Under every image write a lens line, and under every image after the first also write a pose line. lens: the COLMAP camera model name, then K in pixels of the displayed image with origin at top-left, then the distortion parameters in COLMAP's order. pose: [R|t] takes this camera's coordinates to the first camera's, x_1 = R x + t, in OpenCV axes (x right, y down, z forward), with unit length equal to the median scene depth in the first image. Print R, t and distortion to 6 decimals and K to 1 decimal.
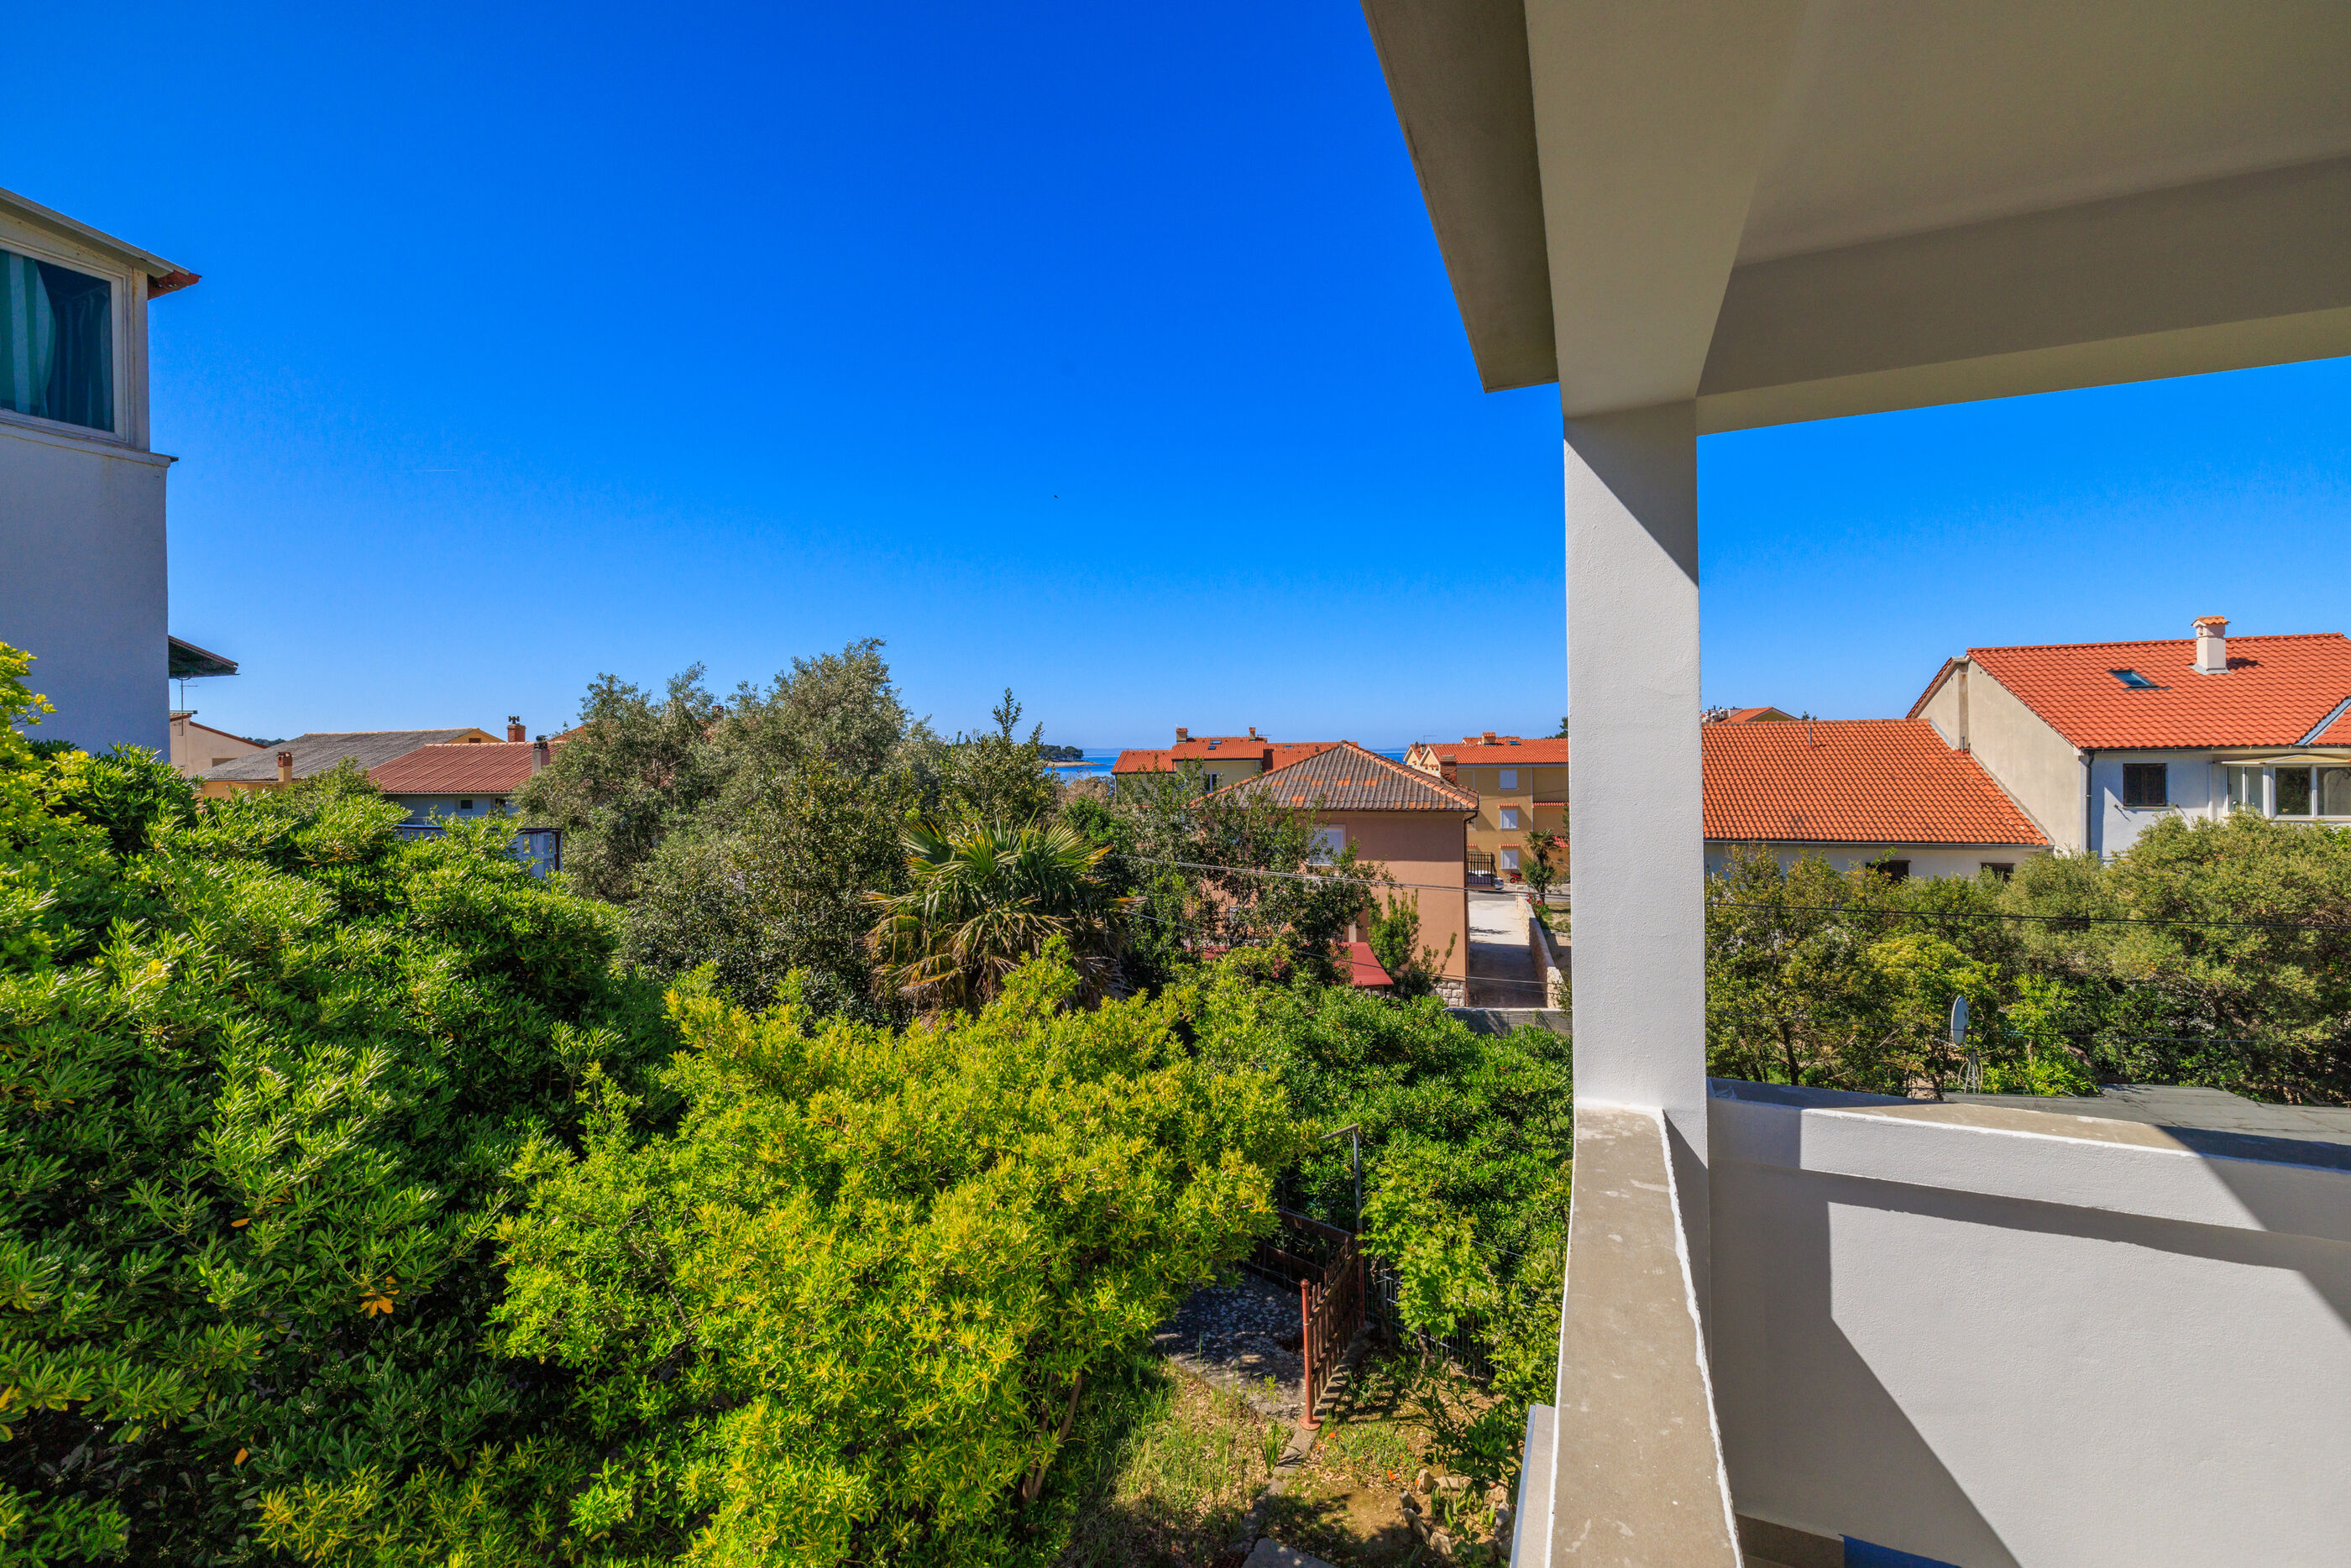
lens RADIAL K [[999.5, 0, 1177.4], [0, 999.5, 751.2], [0, 0, 1]] dist [0.001283, -0.000032]
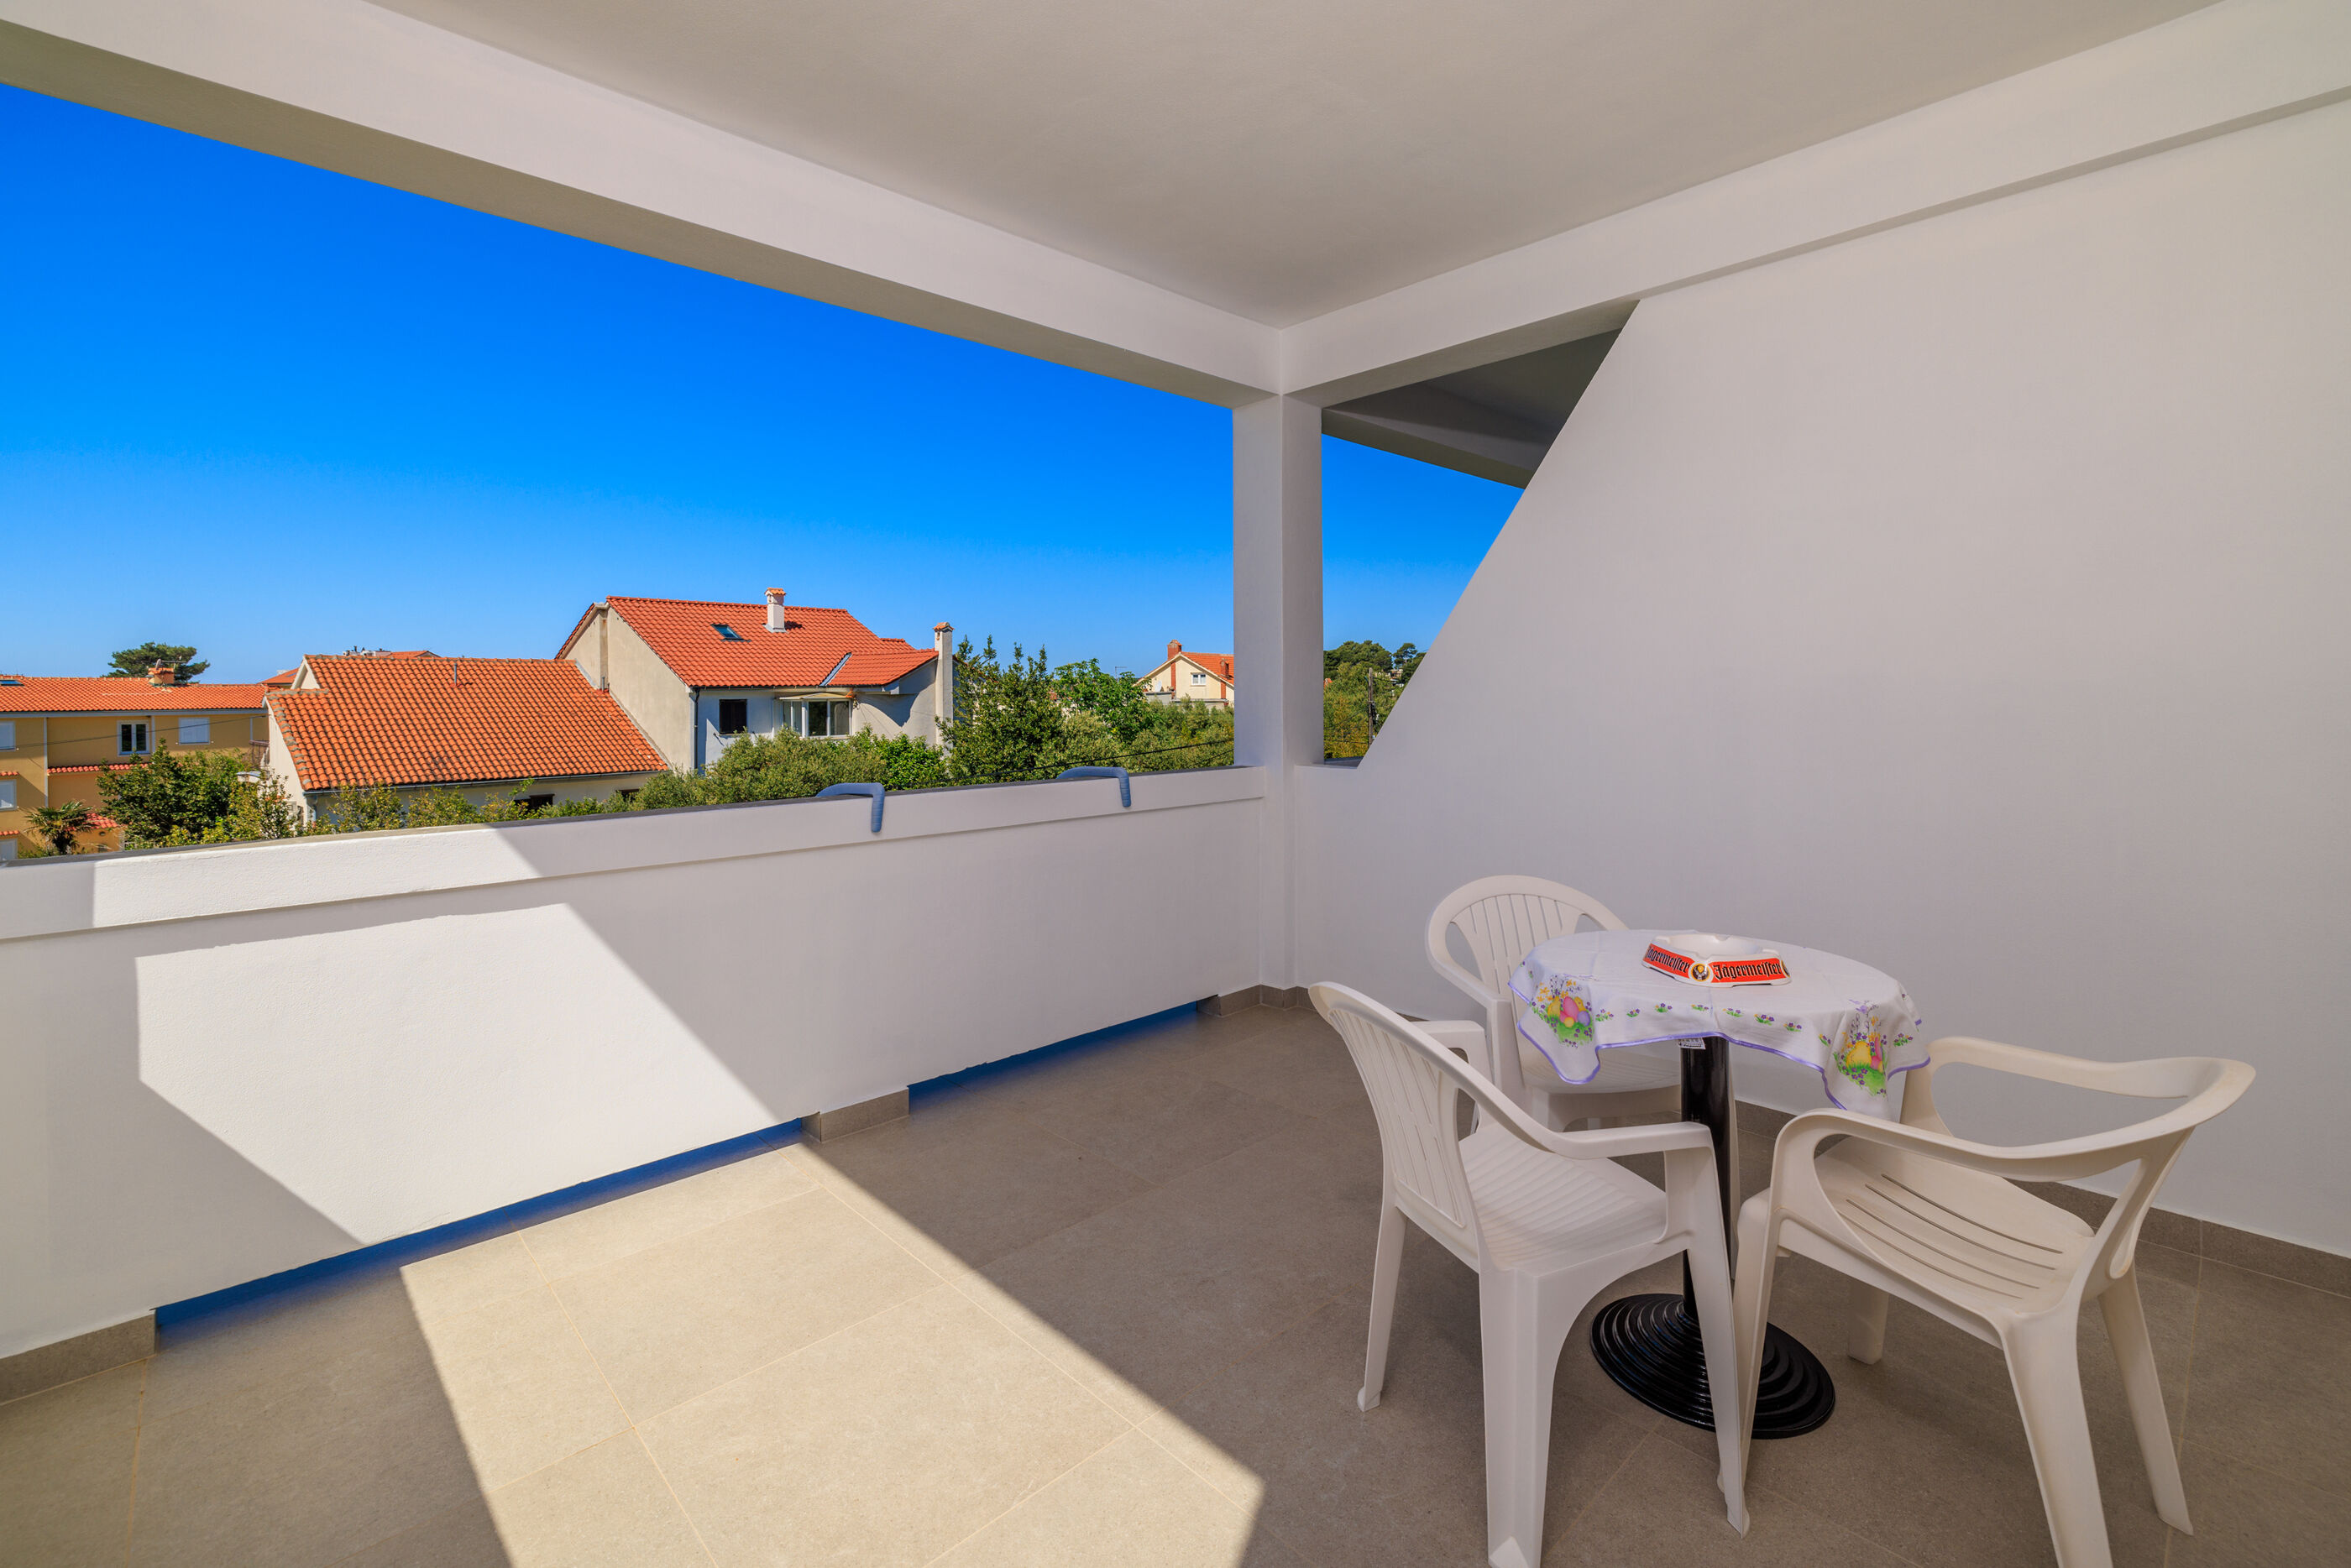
lens RADIAL K [[1019.5, 0, 1201.5], [0, 1019.5, 701.0], [0, 0, 1]] dist [0.000994, 0.000265]
pose [[0.381368, 0.002276, 0.924421, 0.022318], [0.001492, 0.999994, -0.003077, 0.032500], [-0.924422, 0.002553, 0.381362, -0.042183]]
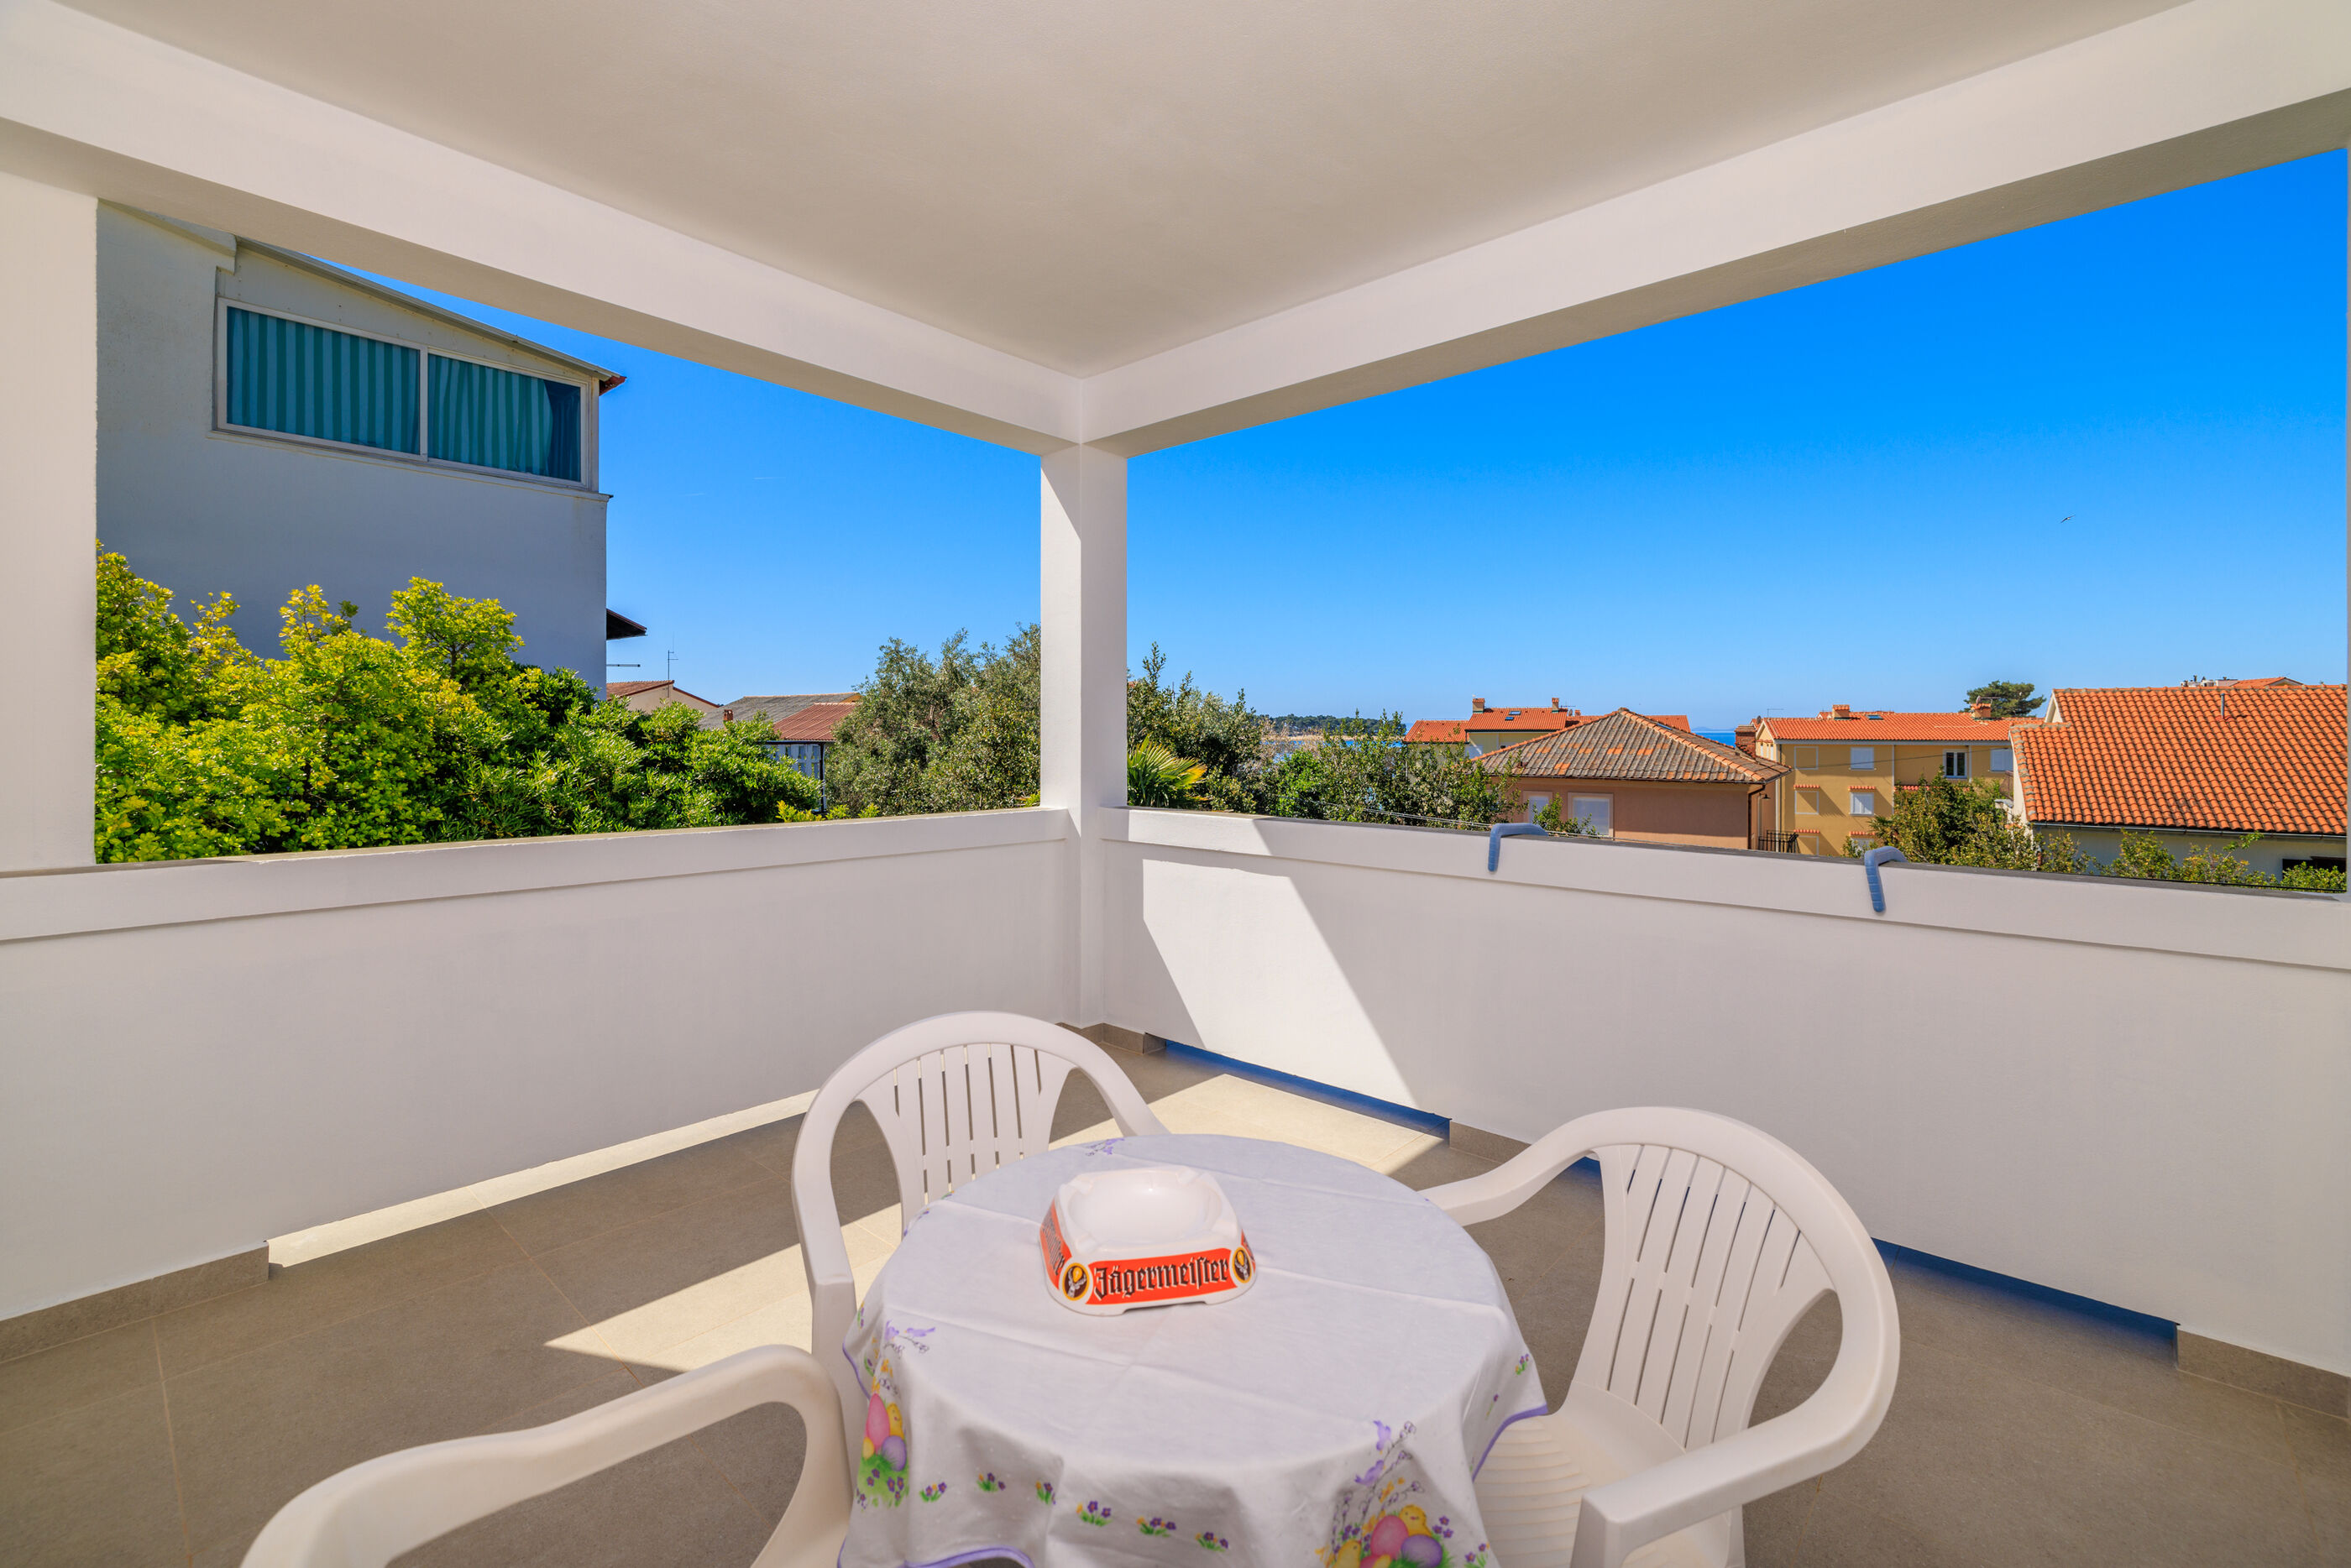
lens RADIAL K [[1013.5, 0, 1186.4], [0, 1013.5, 730.5], [0, 0, 1]] dist [0.000858, -0.000005]
pose [[0.948348, 0.015427, -0.316856, 0.203229], [-0.014365, 0.999881, 0.005689, 0.029186], [0.316906, -0.000844, 0.948457, -0.123126]]
